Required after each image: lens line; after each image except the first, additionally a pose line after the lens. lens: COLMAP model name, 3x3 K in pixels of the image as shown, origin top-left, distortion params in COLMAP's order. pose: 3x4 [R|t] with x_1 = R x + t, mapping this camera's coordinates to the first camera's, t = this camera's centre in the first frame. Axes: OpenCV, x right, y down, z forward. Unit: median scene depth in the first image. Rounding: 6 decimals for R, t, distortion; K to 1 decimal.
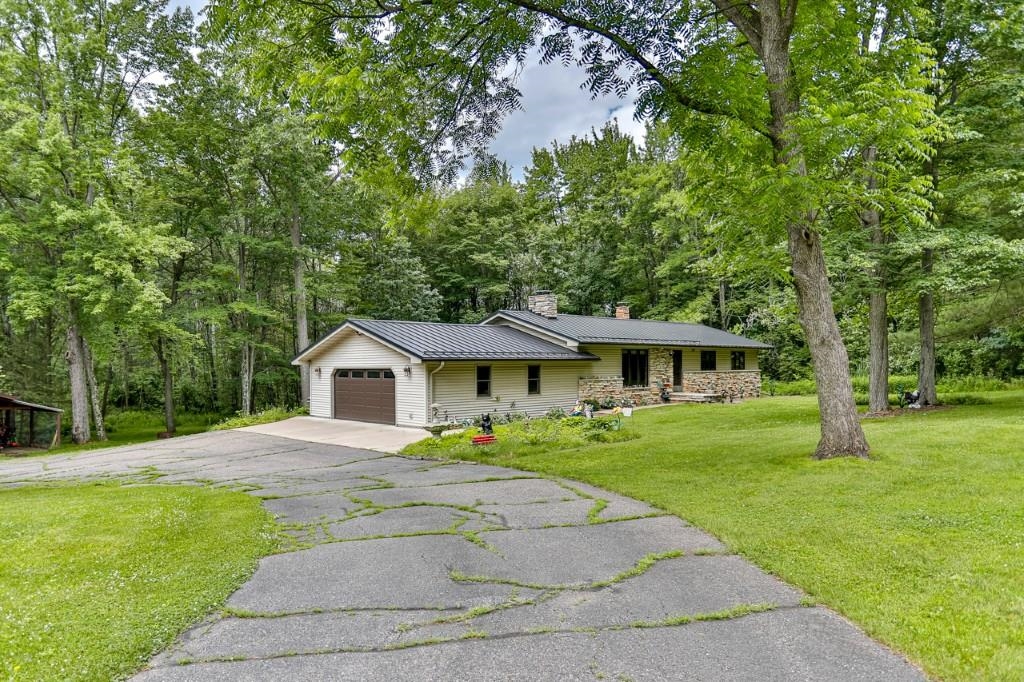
lens RADIAL K [[617.5, 0, 511.3], [0, 617.5, 345.4], [0, 0, 1]] dist [-0.002381, -0.000190]
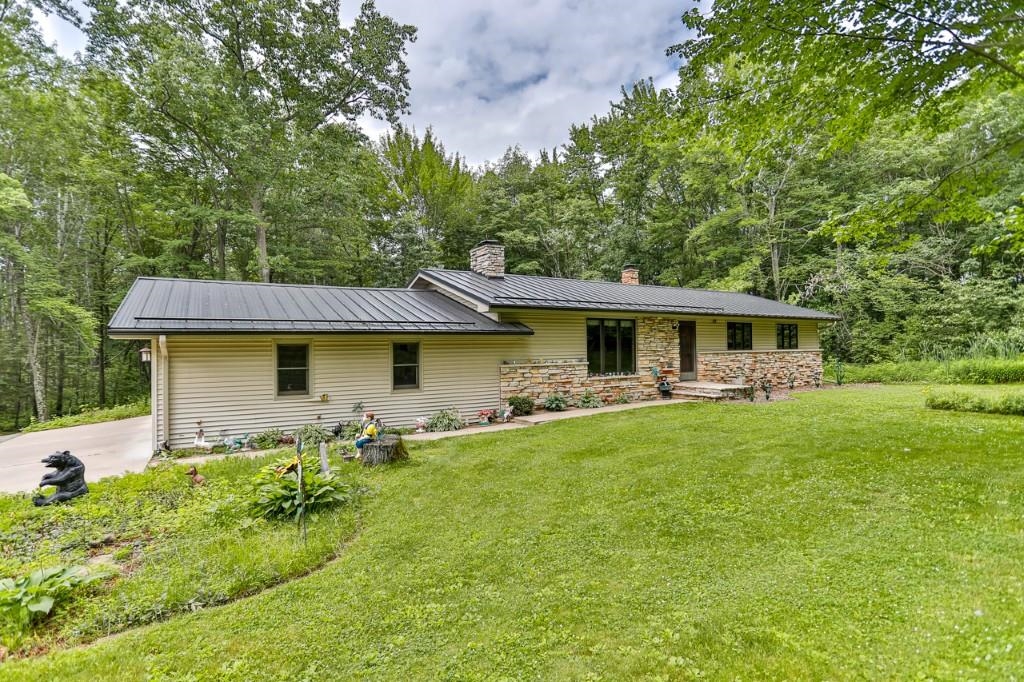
lens RADIAL K [[504.2, 0, 521.5], [0, 504.2, 324.6], [0, 0, 1]] dist [-0.015396, 0.000212]
pose [[0.984213, -0.014824, -0.176368, 0.175454], [0.011853, 0.999770, -0.017884, 0.018645], [0.176592, 0.015511, 0.984162, 0.389404]]
